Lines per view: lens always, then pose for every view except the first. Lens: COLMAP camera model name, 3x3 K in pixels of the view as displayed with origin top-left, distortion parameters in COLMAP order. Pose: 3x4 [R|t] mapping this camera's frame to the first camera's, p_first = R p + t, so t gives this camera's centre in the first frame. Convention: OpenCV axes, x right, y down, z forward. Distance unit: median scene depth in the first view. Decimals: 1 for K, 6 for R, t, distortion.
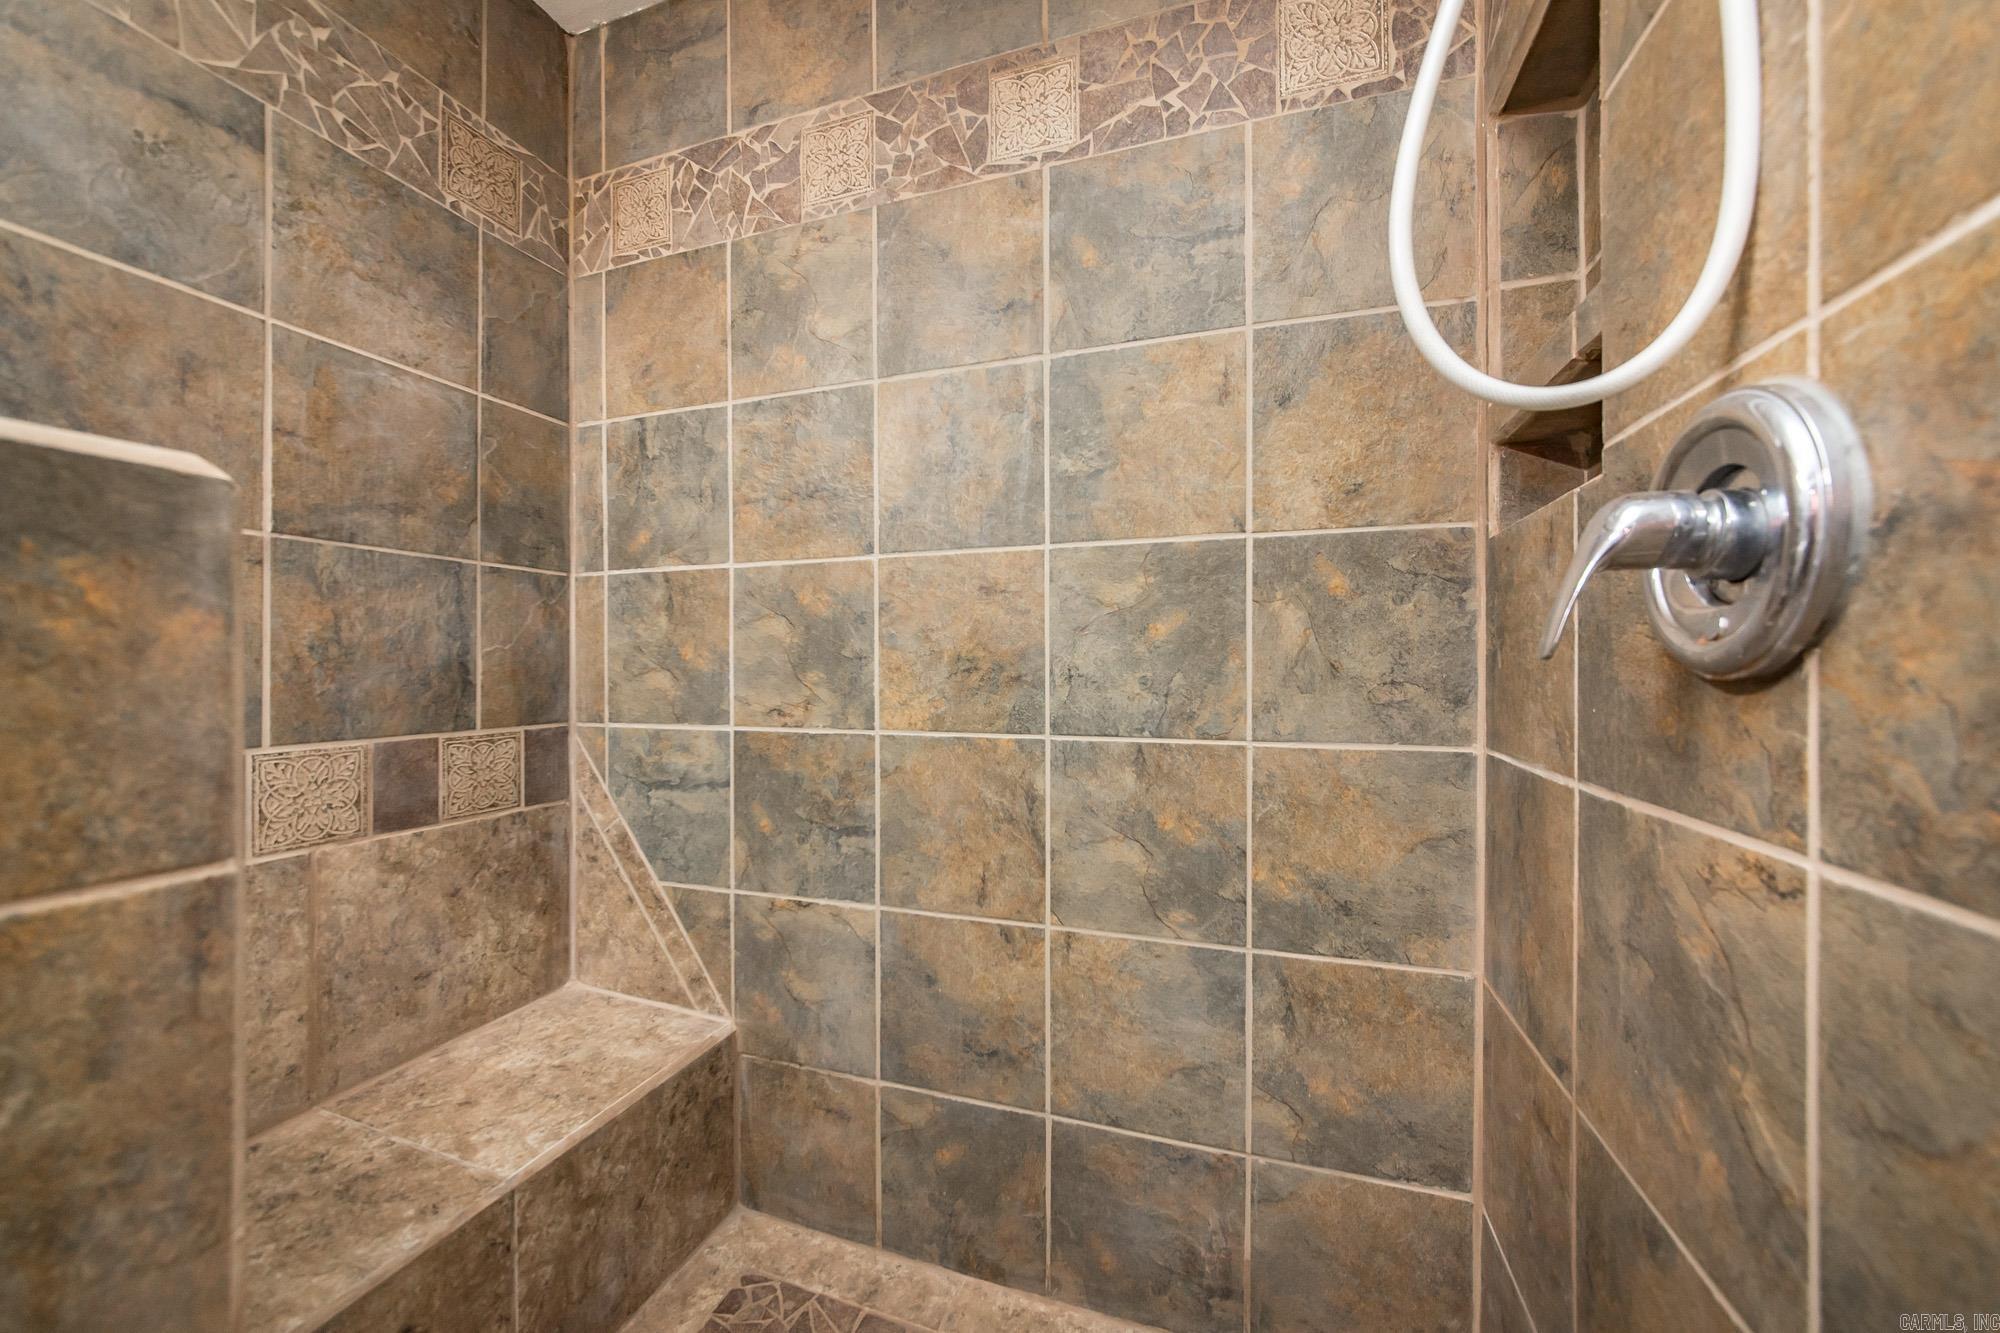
lens RADIAL K [[732.0, 0, 1001.9], [0, 732.0, 663.0], [0, 0, 1]] dist [-0.002577, -0.000064]
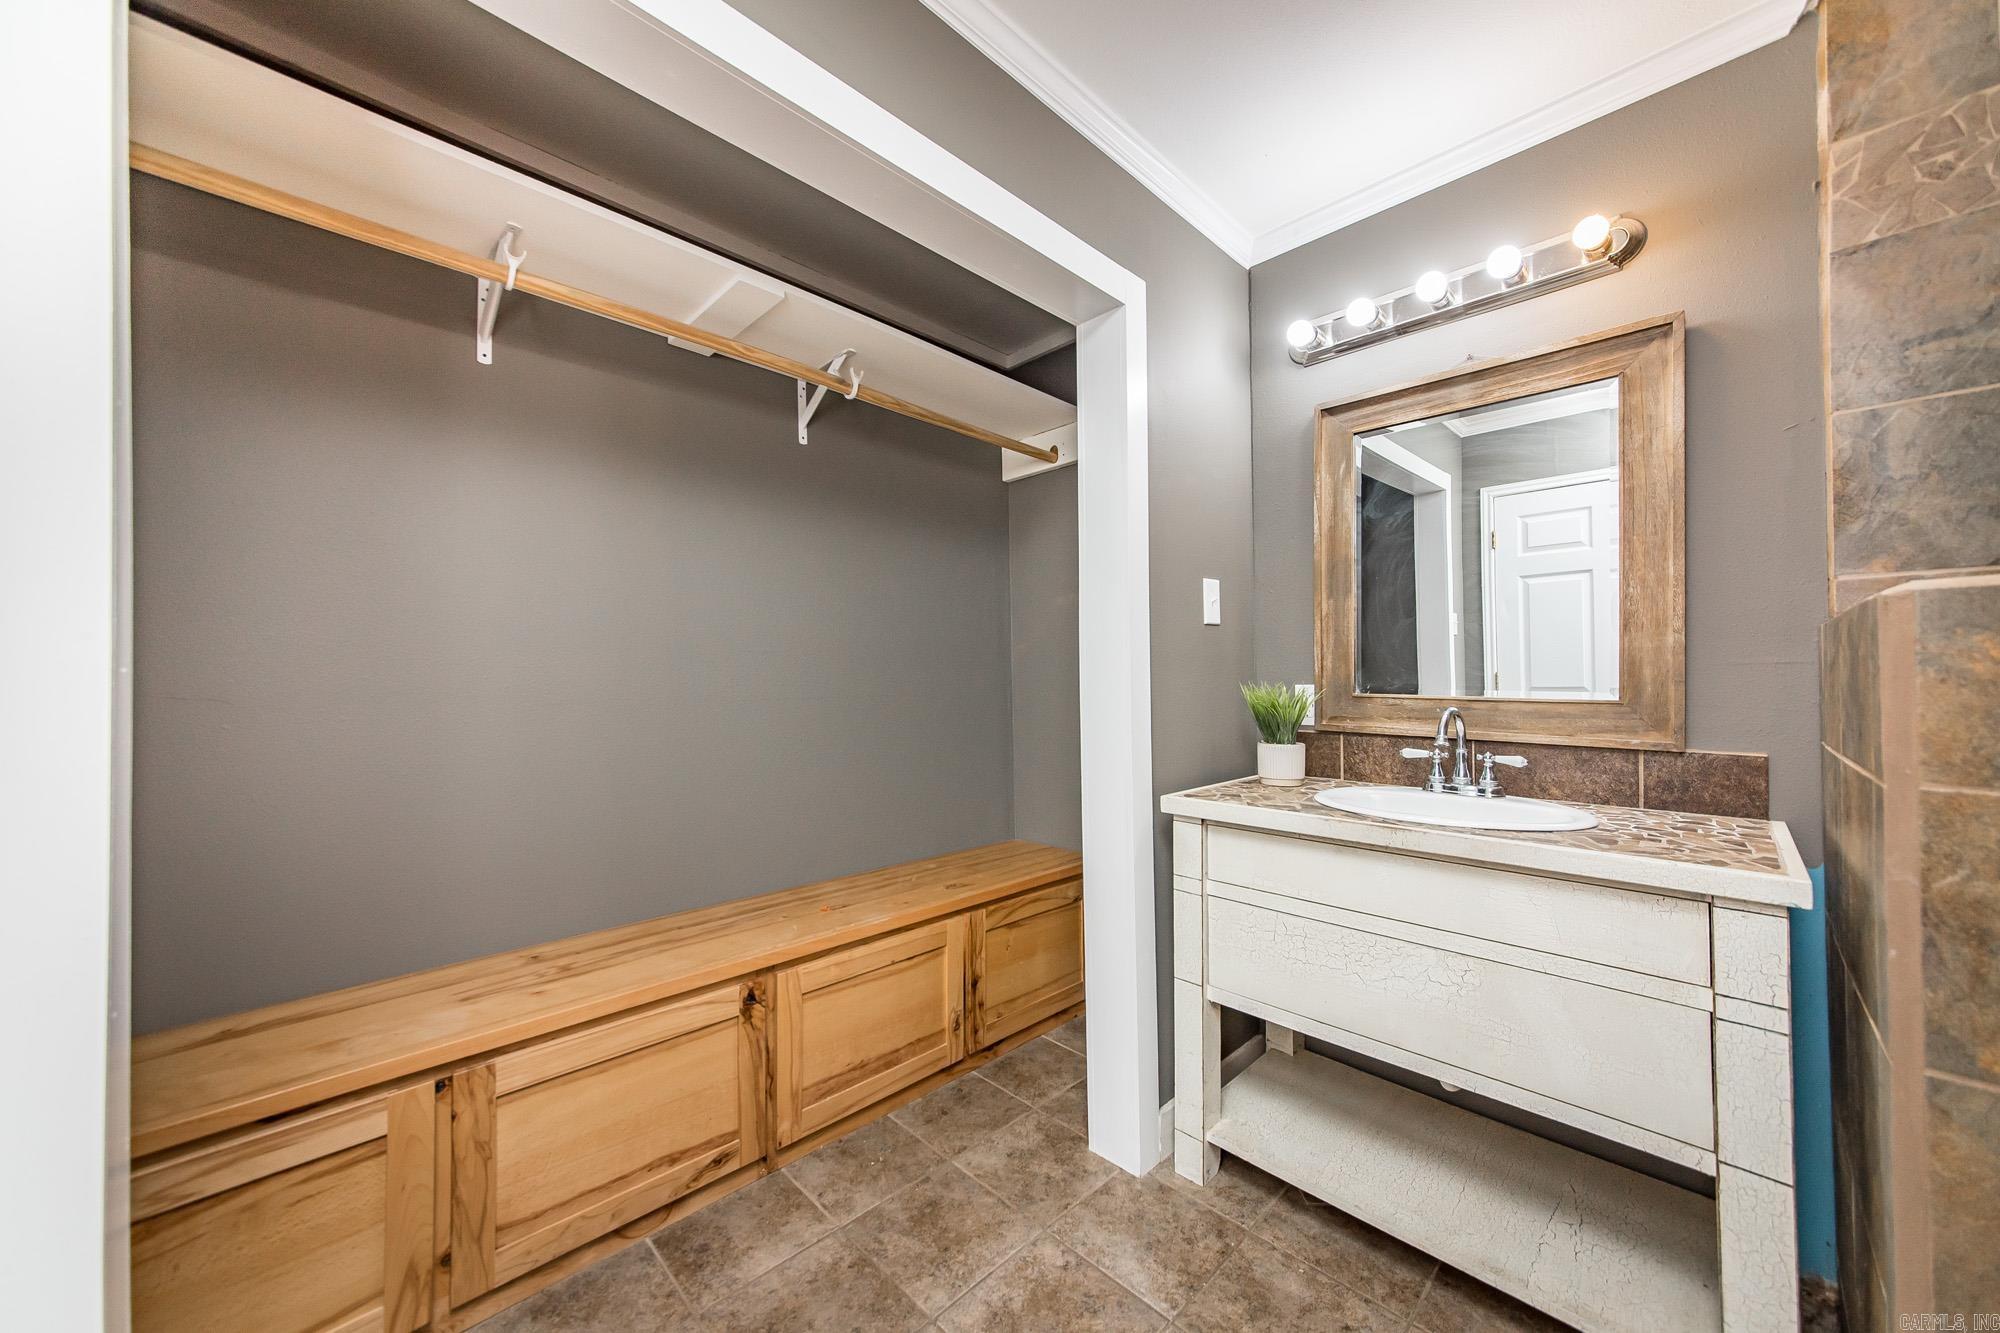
lens RADIAL K [[732.0, 0, 1001.9], [0, 732.0, 663.0], [0, 0, 1]] dist [-0.002577, -0.000064]
pose [[-0.454893, -0.013468, -0.890444, 0.607268], [0.012484, 0.999691, -0.021498, -0.015243], [0.890458, -0.020895, -0.454585, -0.189099]]
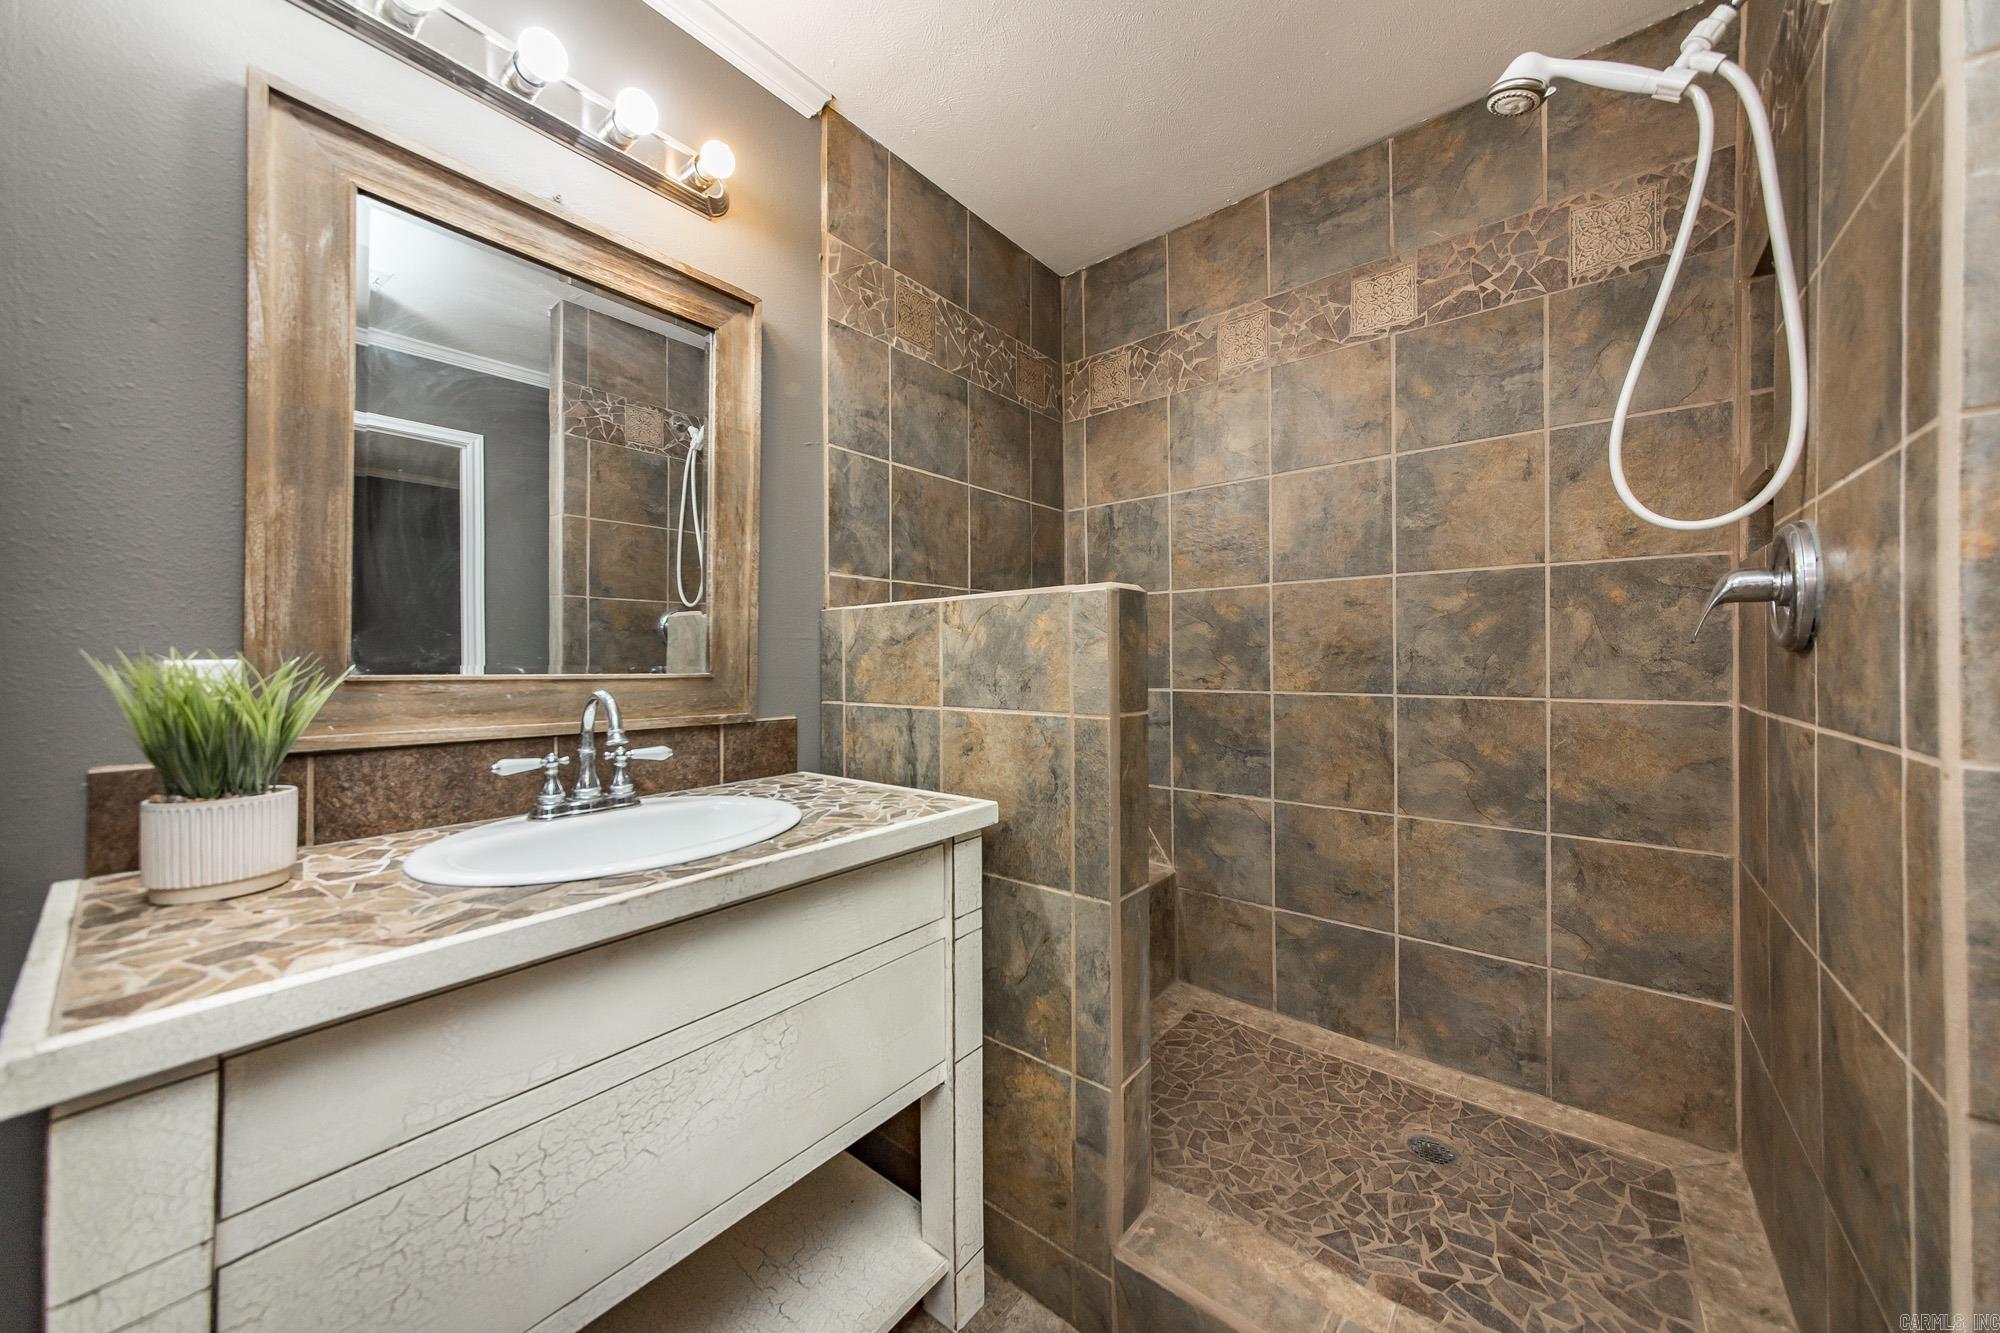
lens RADIAL K [[702.4, 0, 1002.2], [0, 702.4, 656.1], [0, 0, 1]] dist [0.004903, -0.000201]
pose [[0.934742, -0.004740, -0.355294, -0.195352], [0.005994, 0.999979, 0.002430, 0.007398], [0.355275, -0.004401, 0.934751, -0.743293]]
